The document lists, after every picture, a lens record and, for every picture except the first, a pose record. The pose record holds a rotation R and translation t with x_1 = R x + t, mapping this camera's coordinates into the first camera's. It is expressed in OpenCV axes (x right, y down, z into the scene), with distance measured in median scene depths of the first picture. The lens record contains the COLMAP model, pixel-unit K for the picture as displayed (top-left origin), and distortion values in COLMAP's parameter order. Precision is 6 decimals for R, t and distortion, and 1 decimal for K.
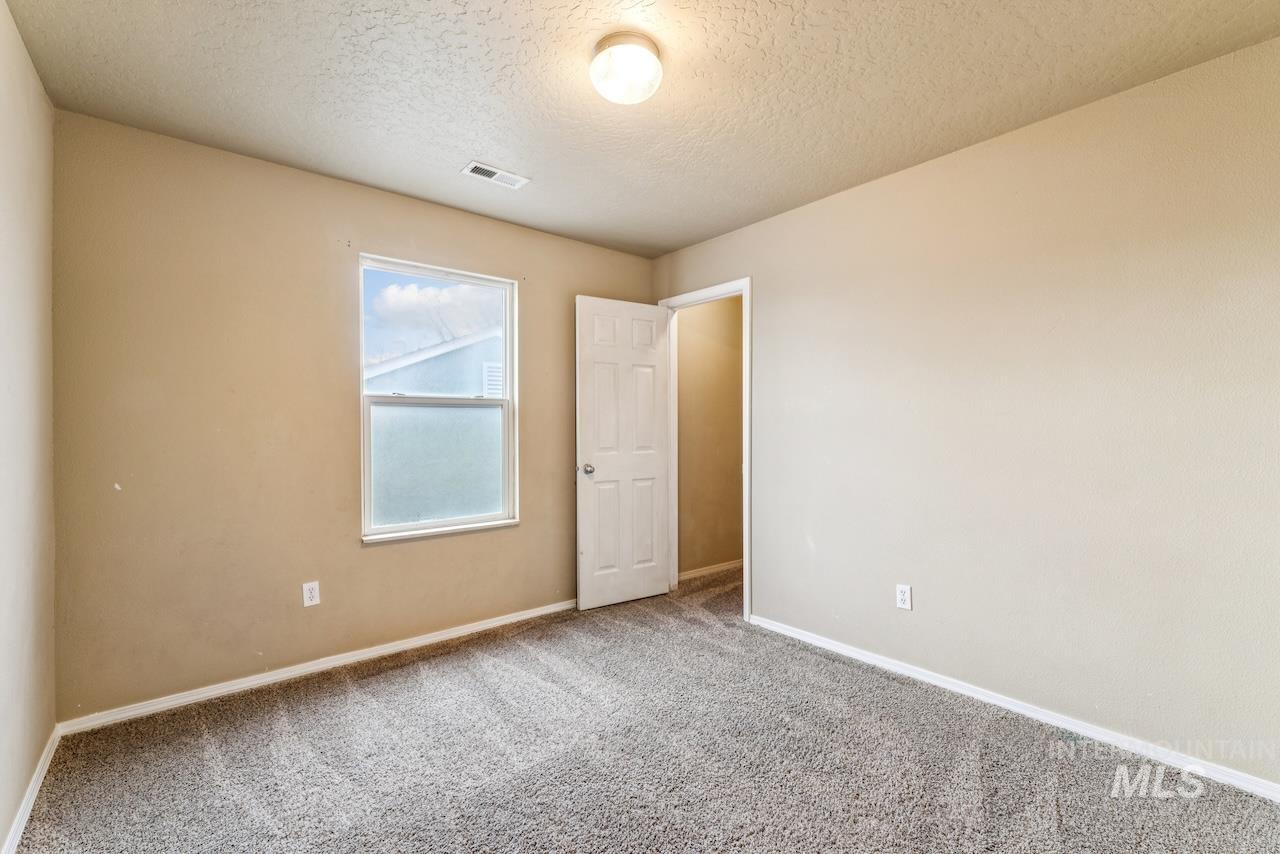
lens RADIAL K [[555.0, 0, 646.8], [0, 555.0, 422.7], [0, 0, 1]] dist [-0.001717, -0.001113]
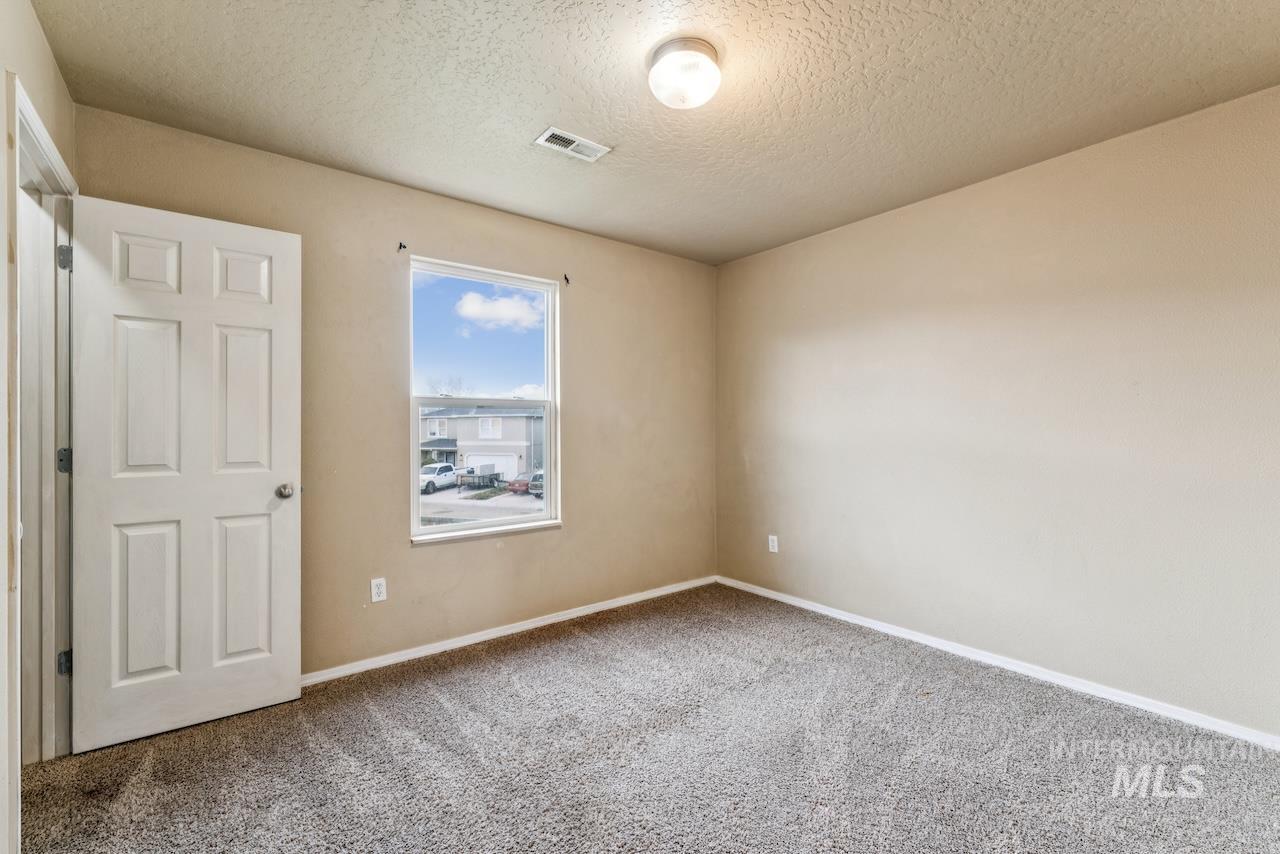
lens RADIAL K [[598.9, 0, 640.0], [0, 598.9, 427.0], [0, 0, 1]] dist [-0.018175, 0.000717]
pose [[0.999994, 0.001651, 0.003083, -0.114295], [-0.001669, 0.999981, 0.005874, -0.000761], [-0.003074, -0.005879, 0.999978, -0.098576]]
